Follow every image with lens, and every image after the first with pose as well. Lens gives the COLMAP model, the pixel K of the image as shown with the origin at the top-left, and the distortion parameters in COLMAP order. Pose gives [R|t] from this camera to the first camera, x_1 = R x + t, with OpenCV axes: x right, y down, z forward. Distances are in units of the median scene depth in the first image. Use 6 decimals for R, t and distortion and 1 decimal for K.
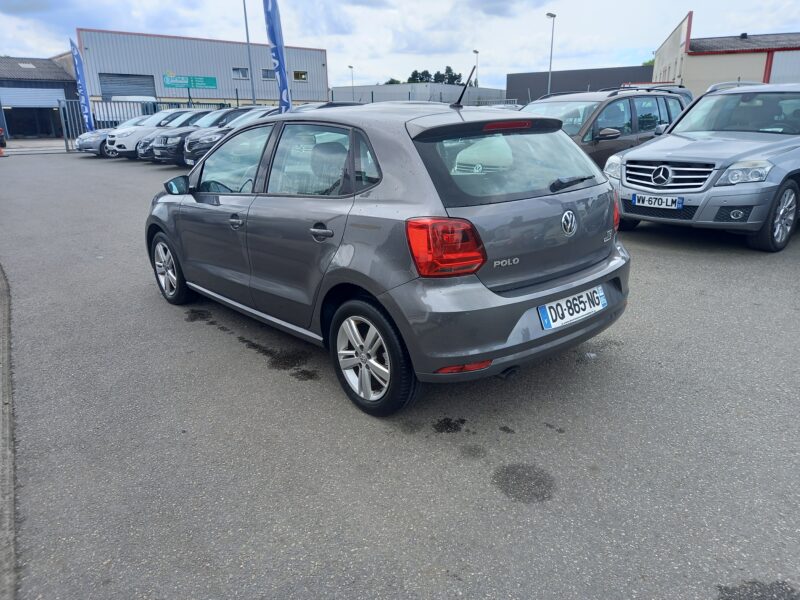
lens RADIAL K [[584.8, 0, 400.0], [0, 584.8, 300.0], [0, 0, 1]] dist [0.088311, -0.095756]
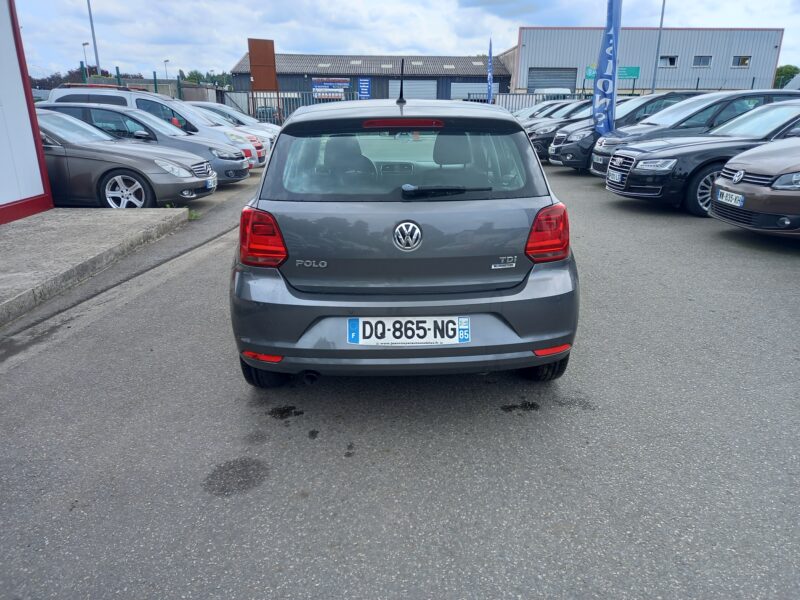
lens RADIAL K [[578.1, 0, 402.4], [0, 578.1, 298.1], [0, 0, 1]] dist [0.069765, -0.055907]
pose [[0.772554, 0.209430, -0.599415, 0.153697], [-0.200117, 0.976236, 0.083168, -0.020518], [0.602589, 0.055701, 0.796106, 0.057119]]
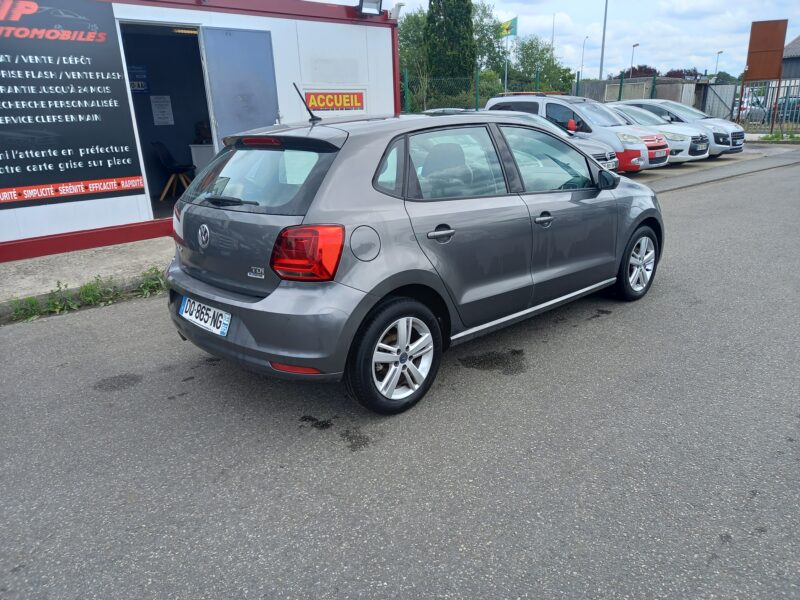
lens RADIAL K [[578.1, 0, 402.4], [0, 578.1, 298.1], [0, 0, 1]] dist [0.069765, -0.055907]
pose [[0.039046, 0.311573, -0.949420, 0.250072], [-0.264286, 0.919529, 0.290895, -0.080160], [0.963654, 0.239560, 0.118248, 0.233104]]
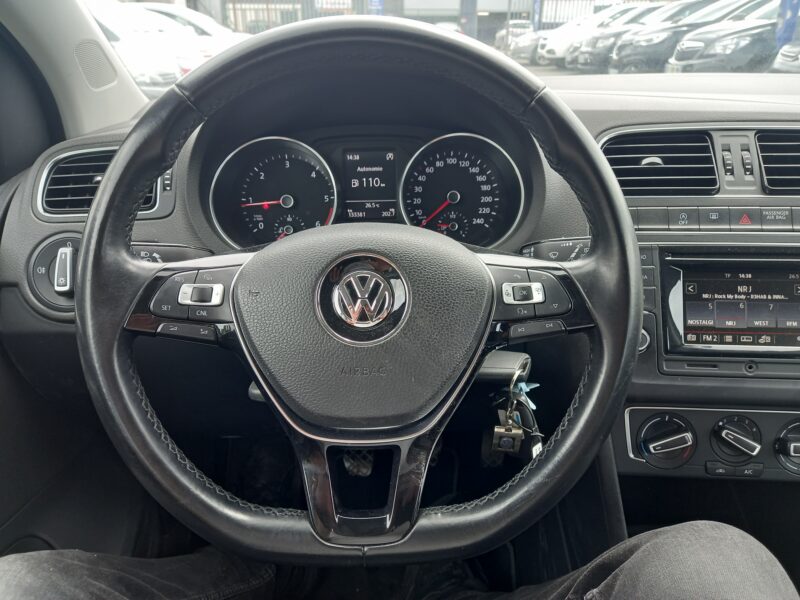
lens RADIAL K [[596.6, 0, 399.5], [0, 596.6, 286.6], [0, 0, 1]] dist [0.074668, -0.068318]
pose [[0.759558, 0.263614, -0.594625, -0.050038], [-0.198884, 0.964533, 0.173555, -0.060125], [0.619287, -0.013564, 0.785048, 0.265128]]
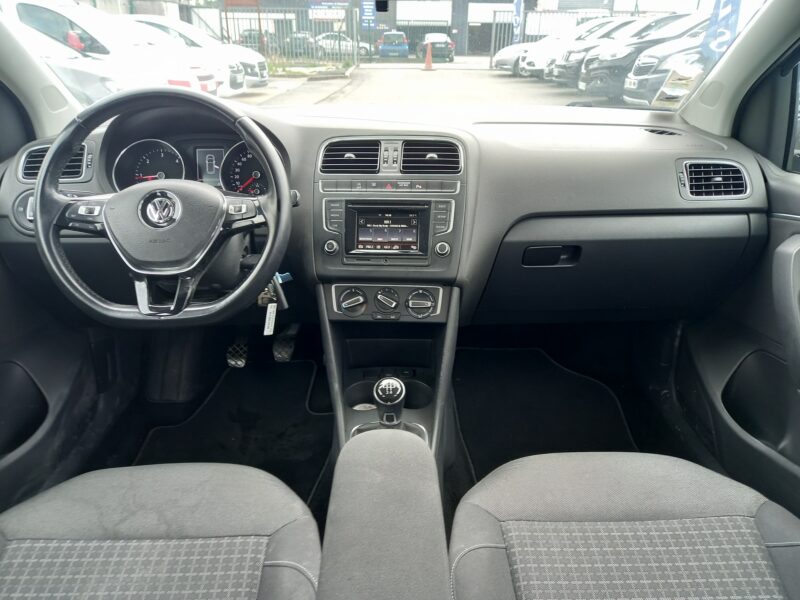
lens RADIAL K [[584.8, 0, 400.0], [0, 584.8, 300.0], [0, 0, 1]] dist [0.088311, -0.095756]
pose [[0.762627, 0.276907, -0.584571, -0.012350], [-0.207198, 0.960693, 0.184765, -0.061977], [0.612756, -0.019785, 0.790025, 0.252938]]
